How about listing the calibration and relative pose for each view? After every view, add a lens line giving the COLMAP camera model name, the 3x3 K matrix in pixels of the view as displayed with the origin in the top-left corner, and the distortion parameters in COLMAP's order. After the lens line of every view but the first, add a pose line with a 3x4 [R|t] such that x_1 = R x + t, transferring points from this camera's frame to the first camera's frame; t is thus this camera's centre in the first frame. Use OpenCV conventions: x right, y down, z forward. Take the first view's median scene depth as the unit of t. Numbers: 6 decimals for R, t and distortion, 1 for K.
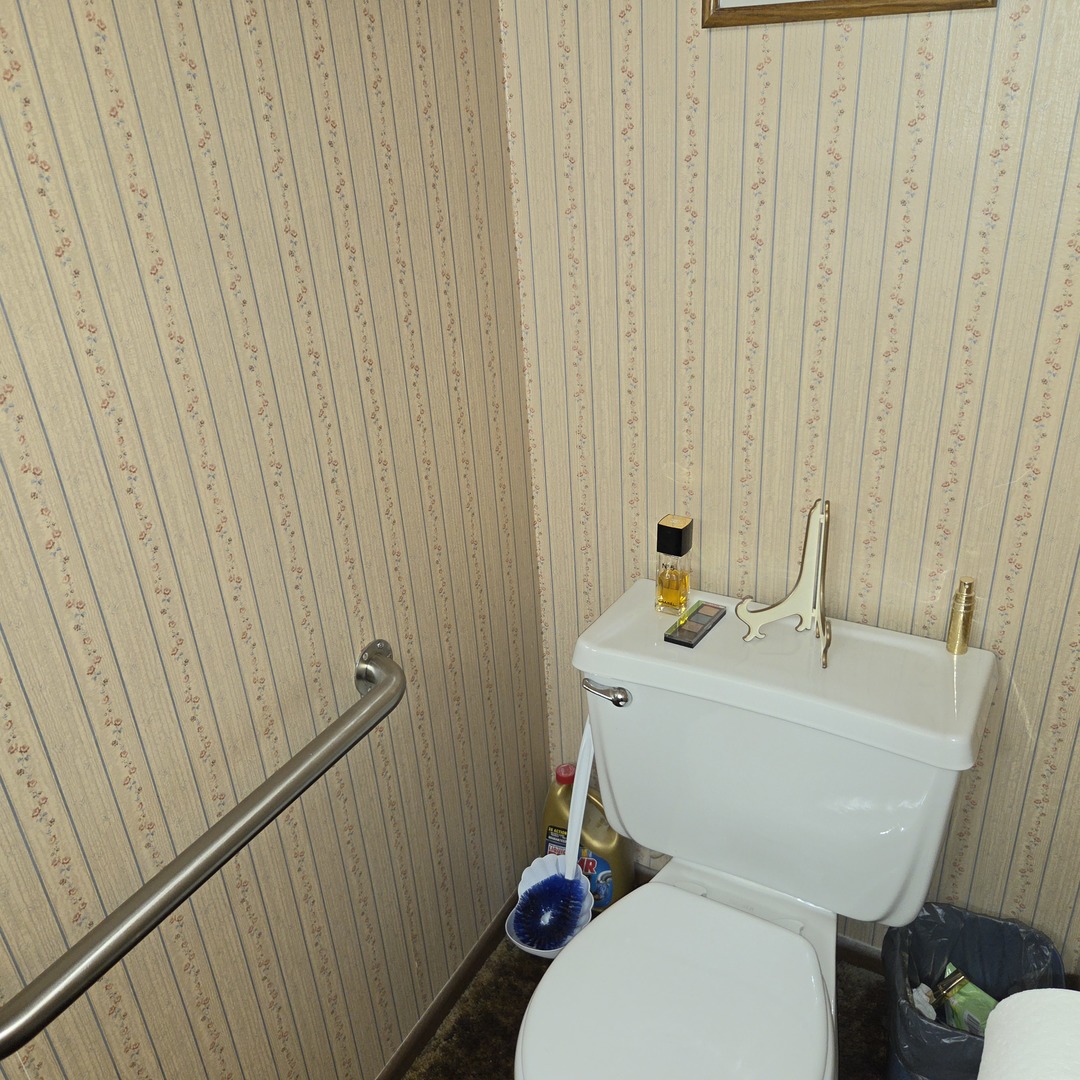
lens RADIAL K [[973.4, 0, 549.3], [0, 973.4, 539.6], [0, 0, 1]] dist [0.081817, -0.066352]
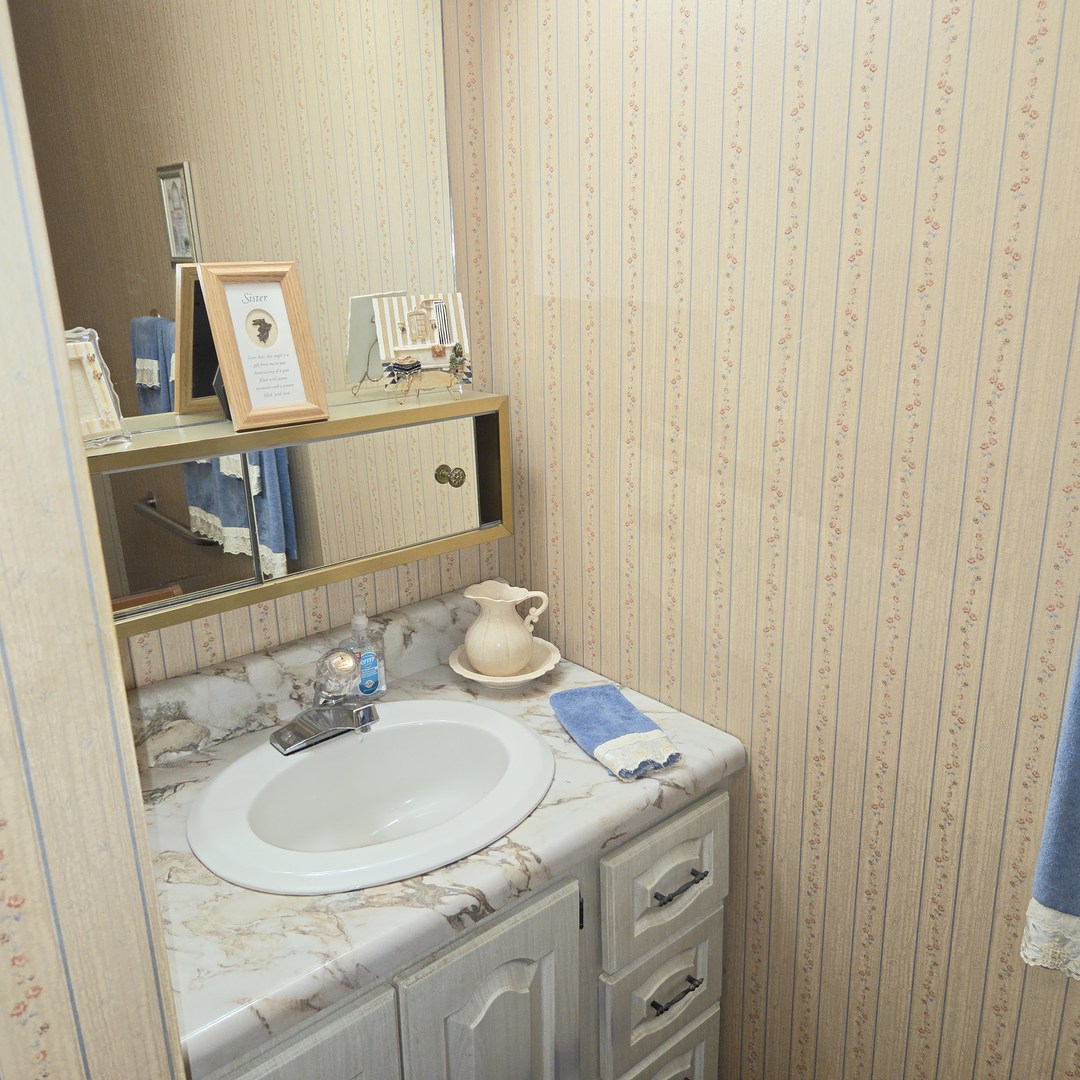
lens RADIAL K [[973.4, 0, 534.5], [0, 973.4, 545.6], [0, 0, 1]] dist [0.081817, -0.066352]
pose [[0.941145, 0.133439, -0.310548, 0.111938], [-0.177018, 0.977283, -0.116542, -0.001152], [0.287942, 0.164655, 0.943387, 0.104437]]
